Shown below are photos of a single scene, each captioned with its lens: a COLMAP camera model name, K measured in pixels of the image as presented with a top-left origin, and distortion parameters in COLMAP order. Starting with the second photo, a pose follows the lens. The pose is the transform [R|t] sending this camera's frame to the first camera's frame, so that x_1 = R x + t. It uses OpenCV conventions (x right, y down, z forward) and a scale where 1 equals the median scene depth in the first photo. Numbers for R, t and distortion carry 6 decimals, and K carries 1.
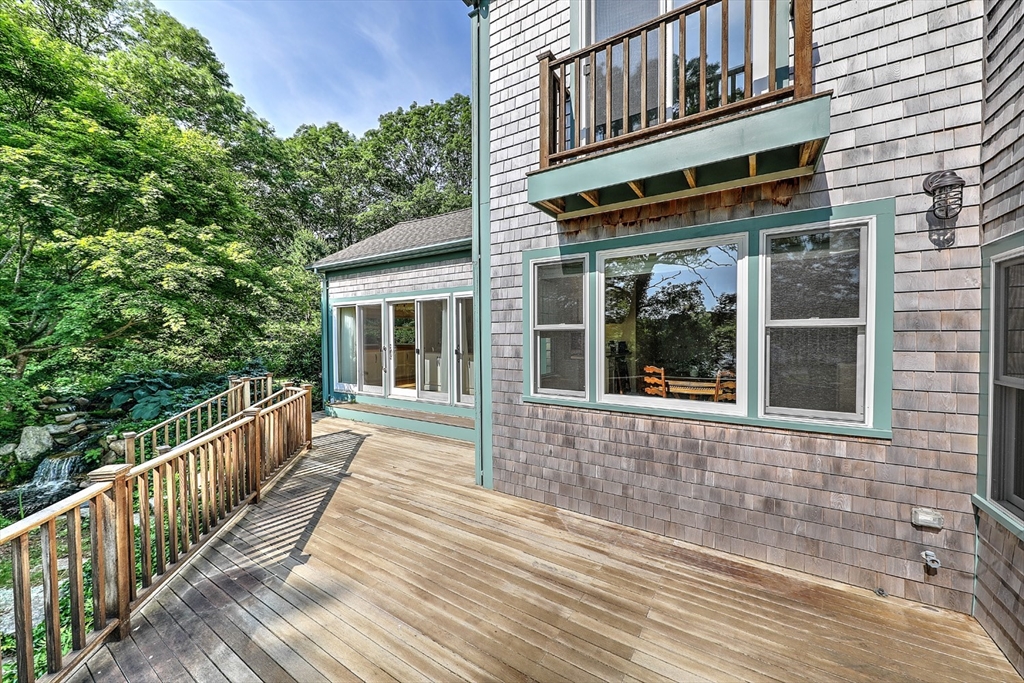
lens RADIAL K [[382.2, 0, 512.0], [0, 382.2, 341.5], [0, 0, 1]] dist [0.015193, -0.006804]
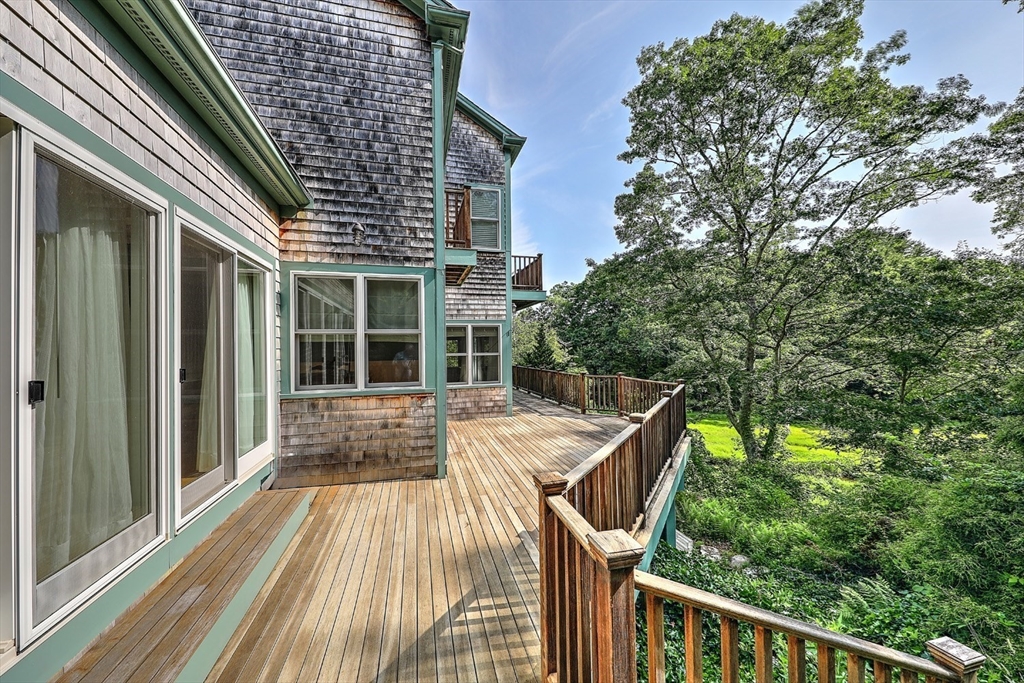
lens RADIAL K [[382.2, 0, 512.0], [0, 382.2, 341.5], [0, 0, 1]] dist [0.015193, -0.006804]
pose [[-0.733832, 0.020845, 0.679011, -0.853282], [0.027041, 0.999633, -0.001464, 0.008116], [-0.678792, 0.017287, -0.734127, 1.469727]]
